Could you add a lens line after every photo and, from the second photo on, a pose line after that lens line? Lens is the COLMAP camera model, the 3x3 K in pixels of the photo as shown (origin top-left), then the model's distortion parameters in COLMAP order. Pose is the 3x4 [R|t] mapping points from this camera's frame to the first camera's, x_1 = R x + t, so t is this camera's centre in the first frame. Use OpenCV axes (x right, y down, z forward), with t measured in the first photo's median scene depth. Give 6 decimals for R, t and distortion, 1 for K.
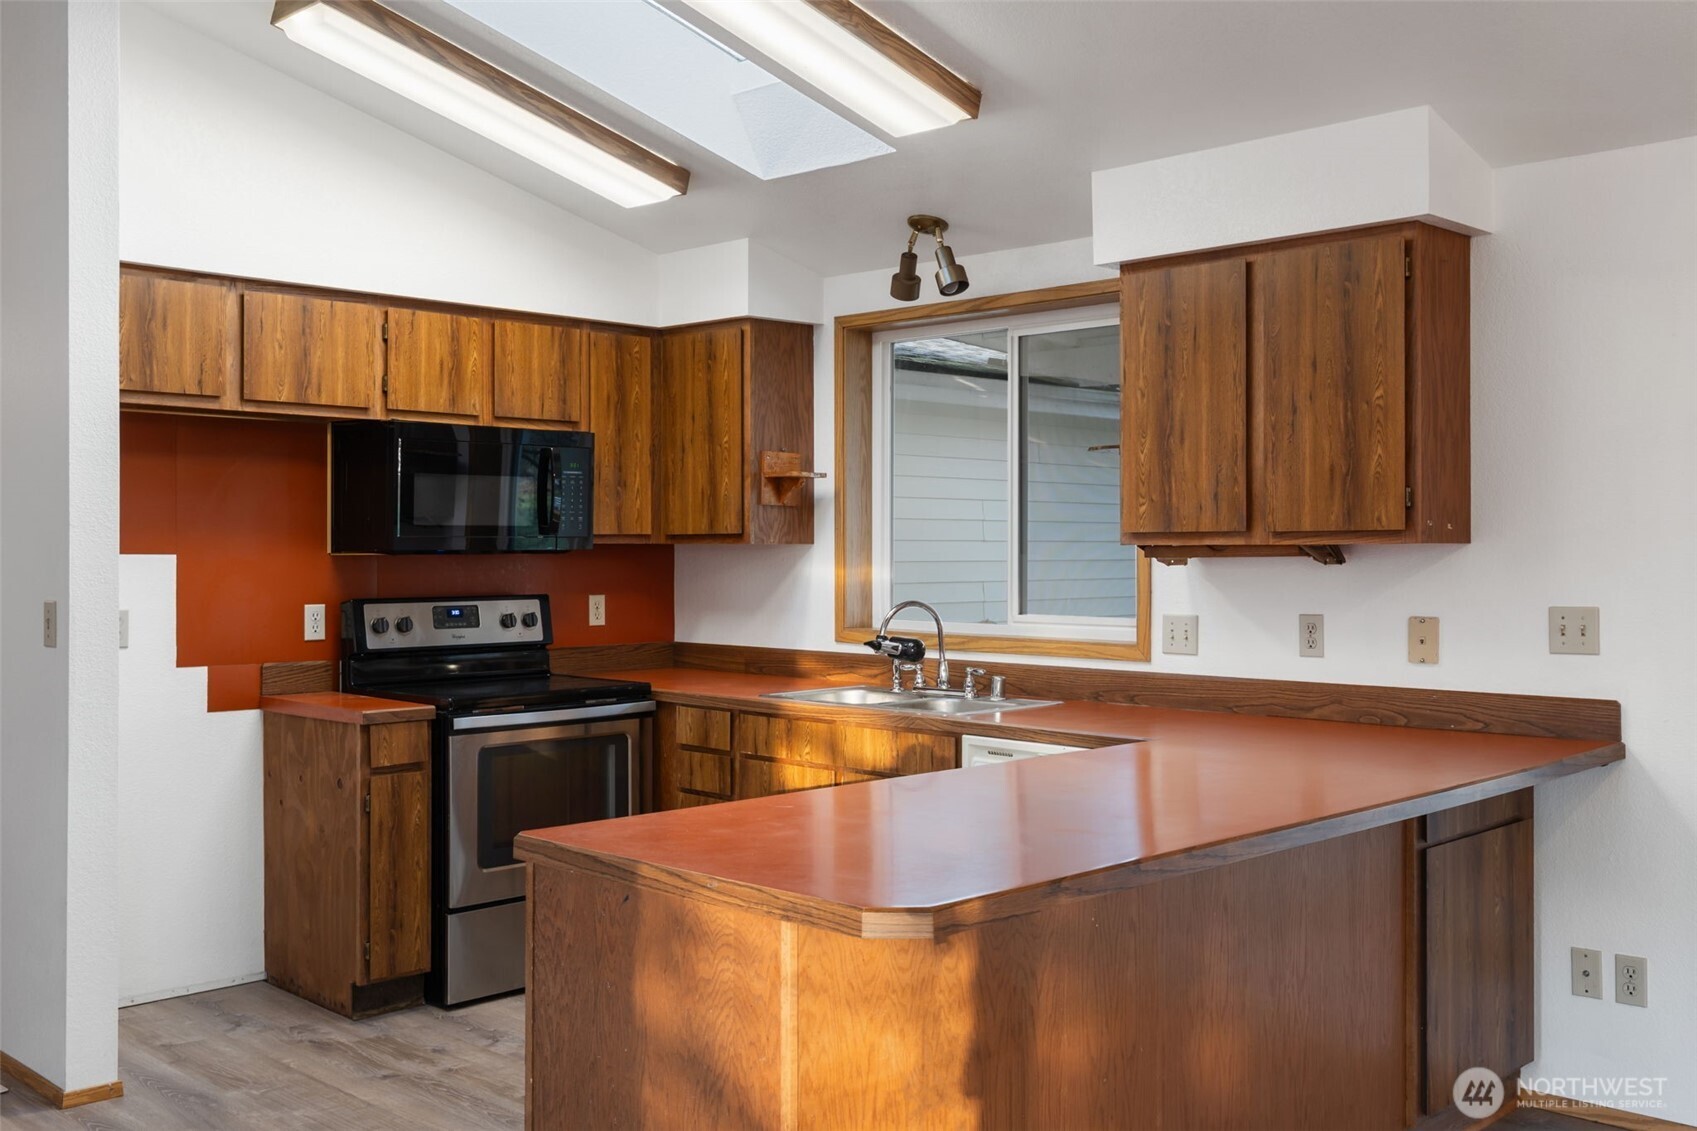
lens RADIAL K [[1620.0, 0, 861.6], [0, 1620.0, 562.4], [0, 0, 1]] dist [0.010442, 0.000000]
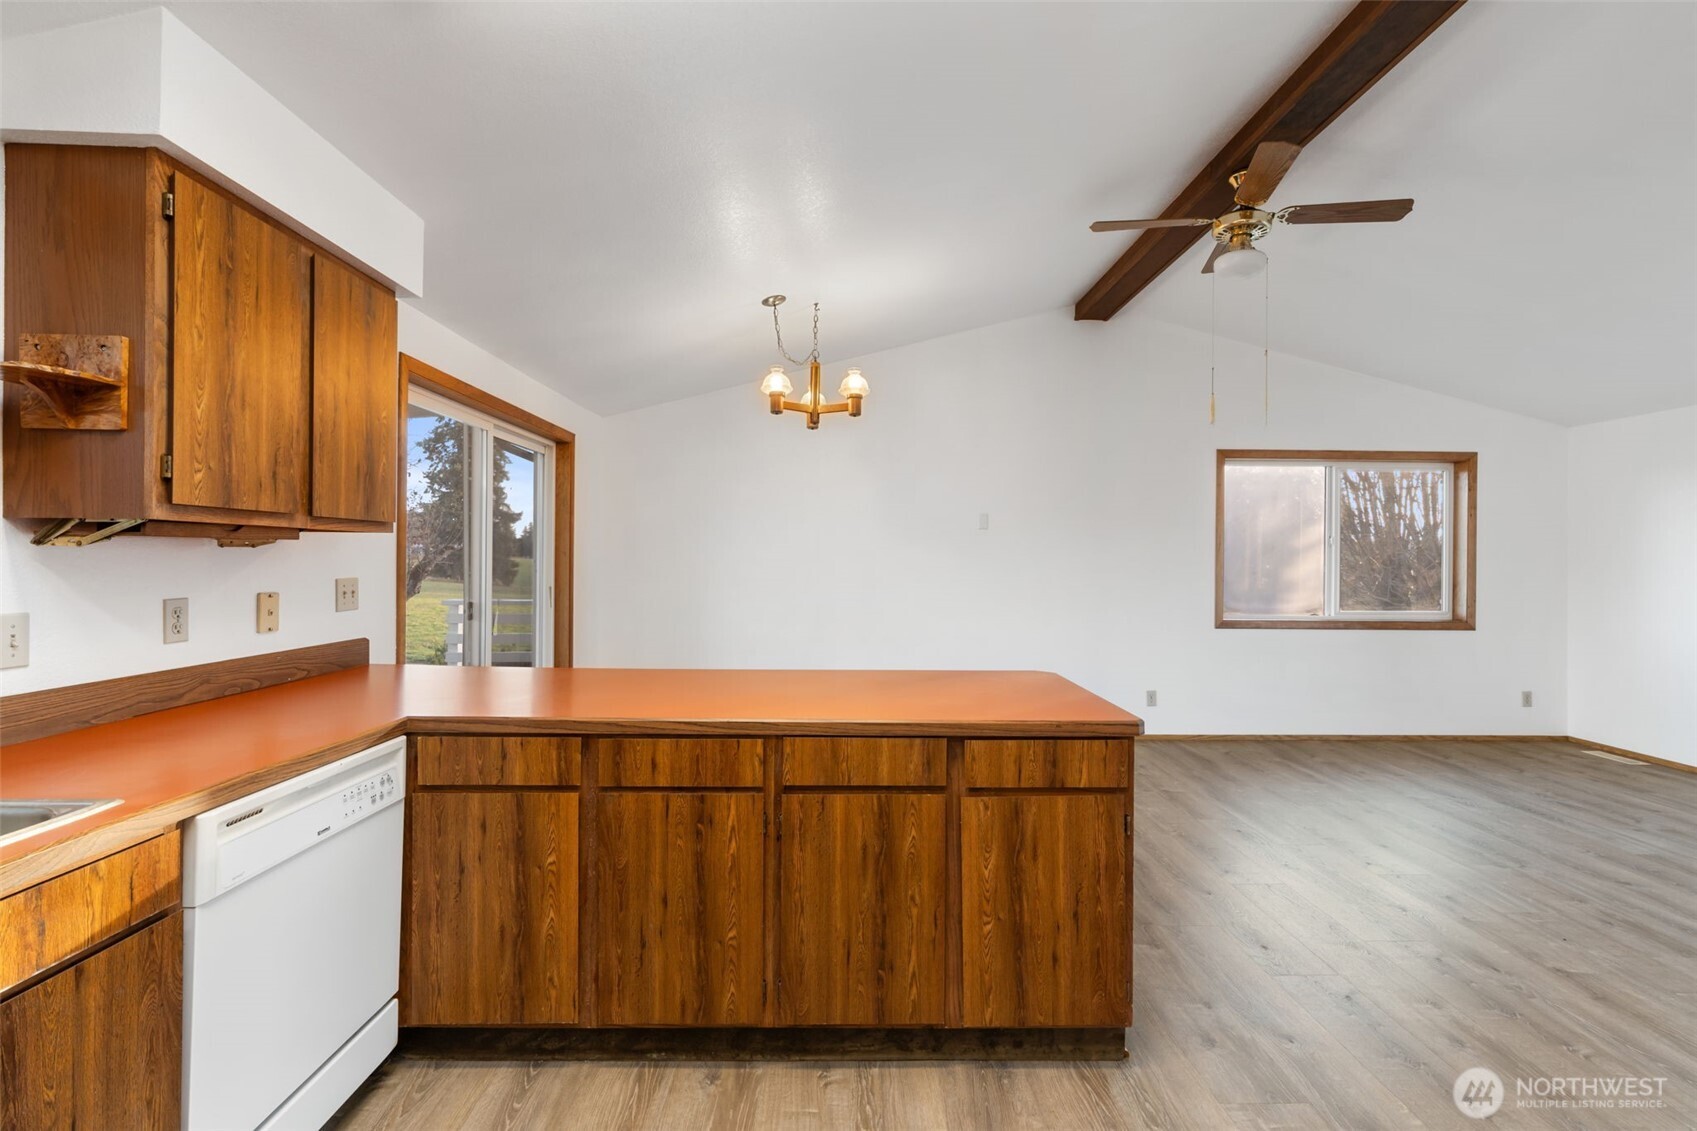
lens RADIAL K [[759.7, 0, 838.3], [0, 759.7, 564.0], [0, 0, 1]] dist [-0.003216, 0.000810]
pose [[-0.697227, -0.009812, 0.716783, -0.310258], [-0.003944, 0.999944, 0.009852, 0.005462], [-0.716839, 0.004042, -0.697227, 1.002658]]
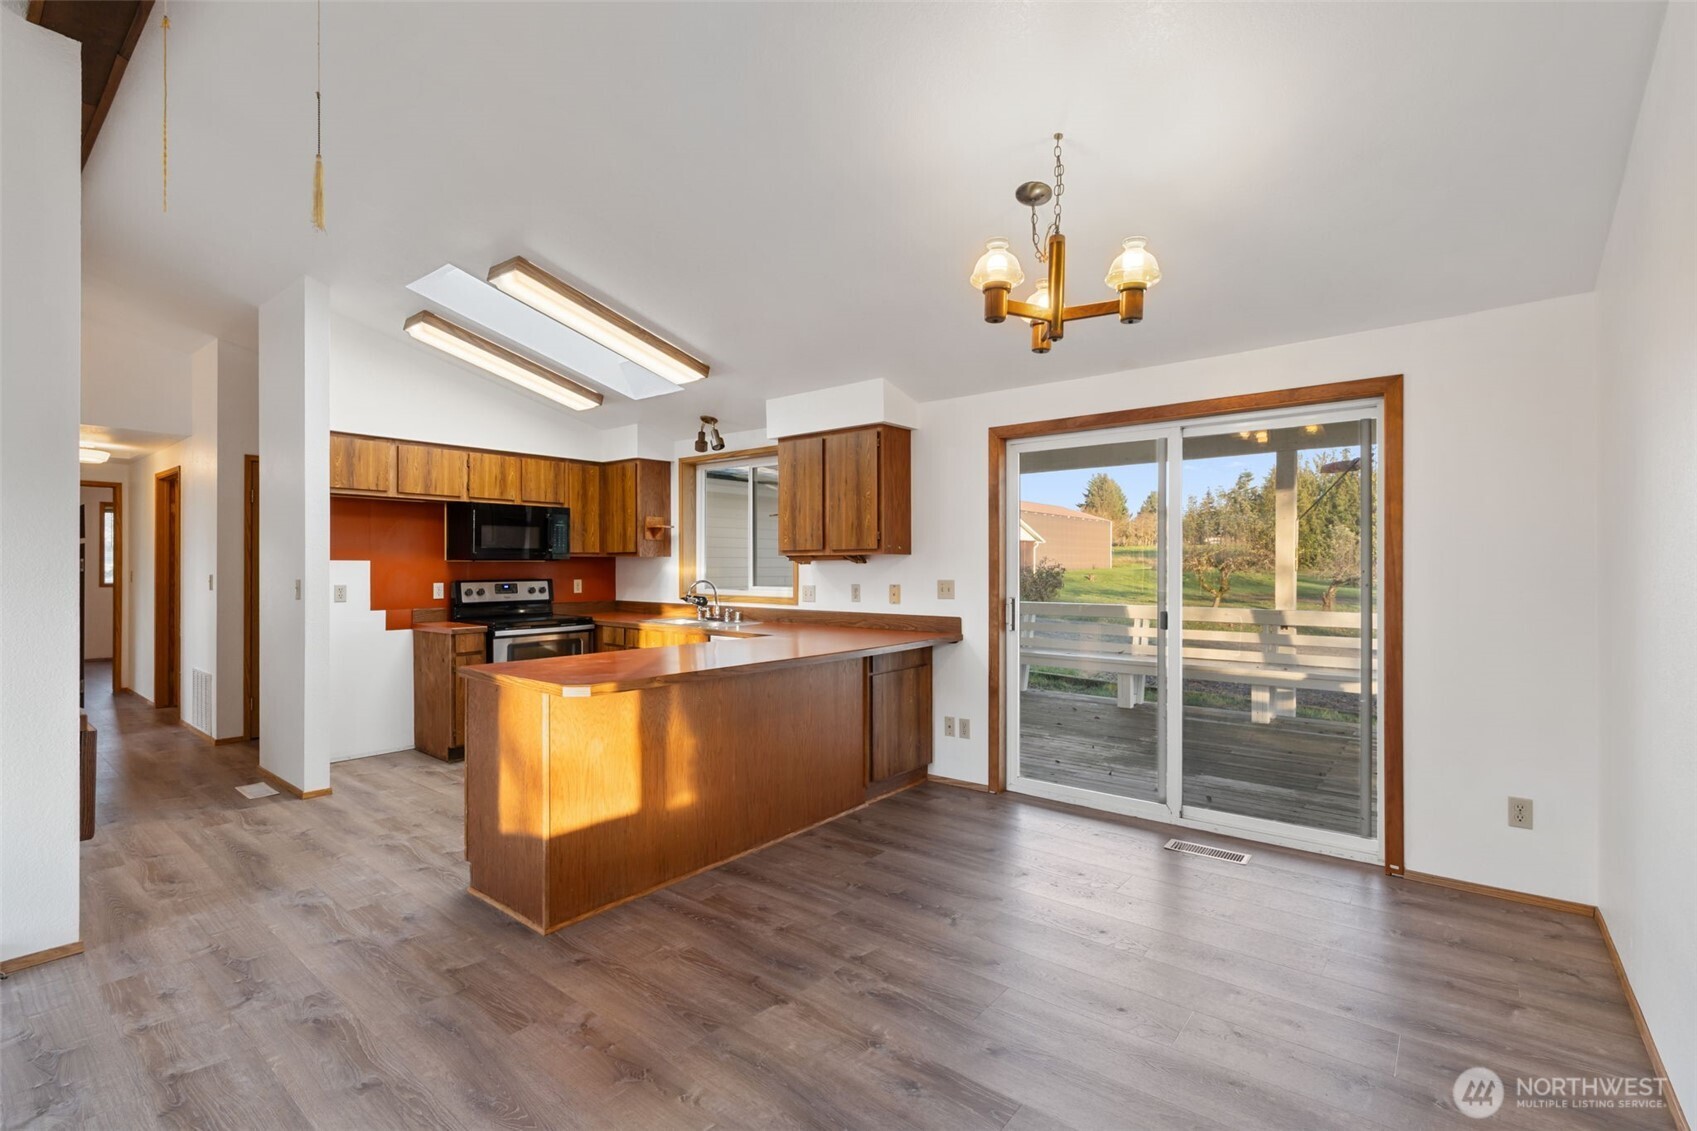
lens RADIAL K [[759.7, 0, 857.1], [0, 759.7, 570.5], [0, 0, 1]] dist [-0.003216, 0.000810]
pose [[0.995301, -0.001280, 0.096825, 0.164435], [0.001371, 0.999999, -0.000869, 0.011922], [-0.096824, 0.000998, 0.995301, -0.128701]]
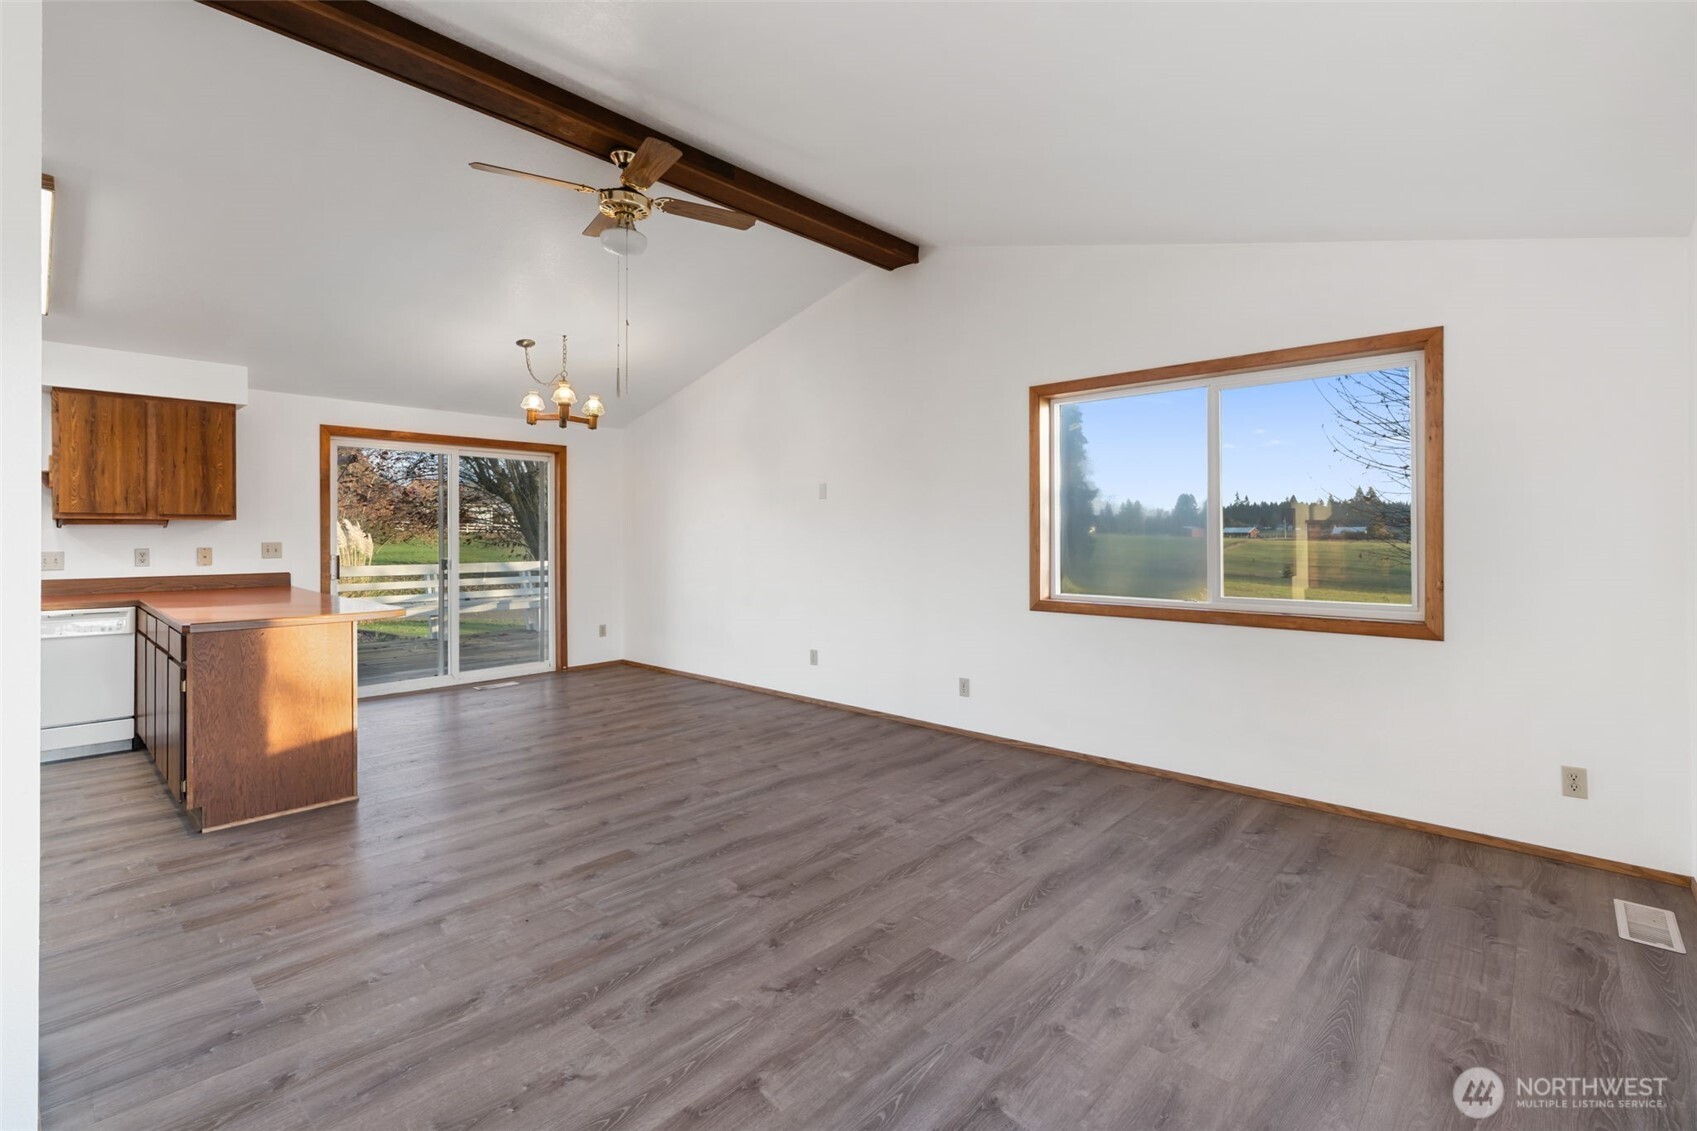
lens RADIAL K [[759.7, 0, 830.8], [0, 759.7, 536.0], [0, 0, 1]] dist [-0.003216, 0.000810]
pose [[-0.007901, -0.002853, 0.999965, -0.834111], [0.008459, 0.999960, 0.002920, 0.018193], [-0.999933, 0.008482, -0.007876, -0.014687]]
